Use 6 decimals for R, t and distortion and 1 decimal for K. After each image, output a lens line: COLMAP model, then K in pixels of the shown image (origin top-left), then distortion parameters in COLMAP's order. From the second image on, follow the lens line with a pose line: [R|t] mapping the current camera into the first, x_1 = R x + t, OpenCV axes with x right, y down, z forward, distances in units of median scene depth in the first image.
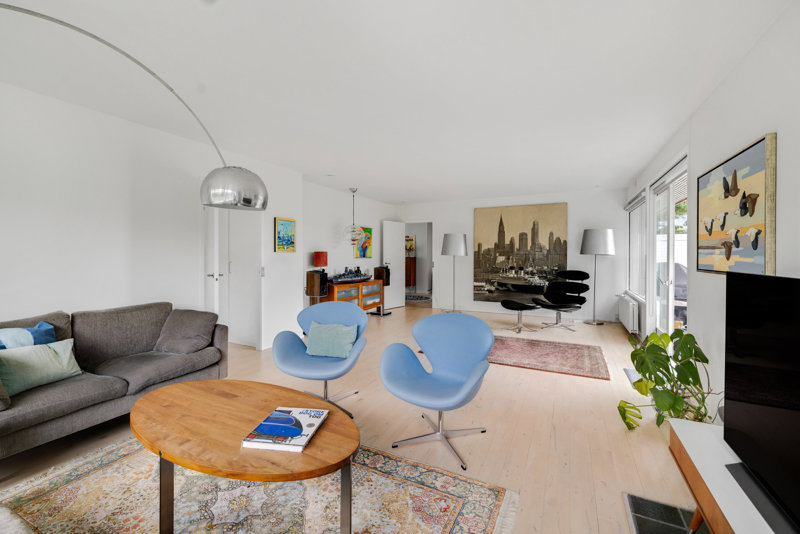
lens RADIAL K [[339.3, 0, 398.7], [0, 339.3, 257.5], [0, 0, 1]] dist [-0.000215, -0.000013]
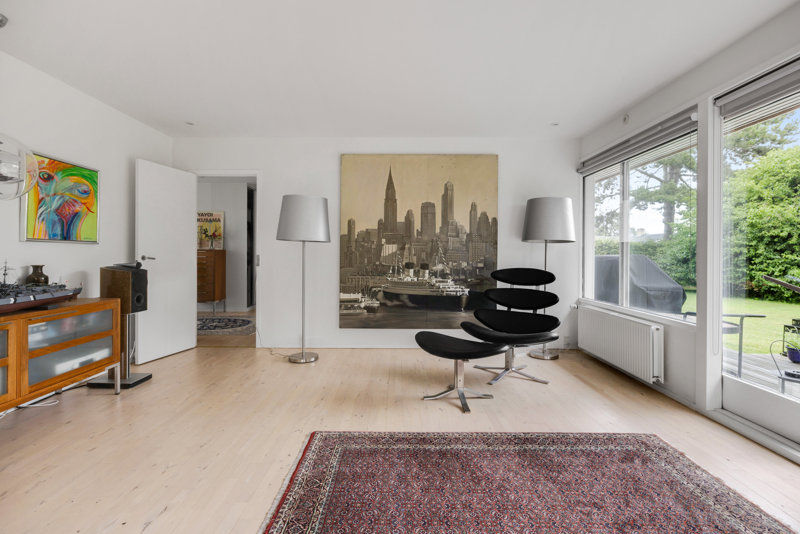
lens RADIAL K [[381.3, 0, 399.3], [0, 381.3, 255.7], [0, 0, 1]] dist [-0.002192, -0.000136]
pose [[0.894505, 0.003222, 0.447047, 0.040572], [-0.001579, 0.999991, -0.004048, 0.017363], [-0.447056, 0.002915, 0.894501, 0.449055]]
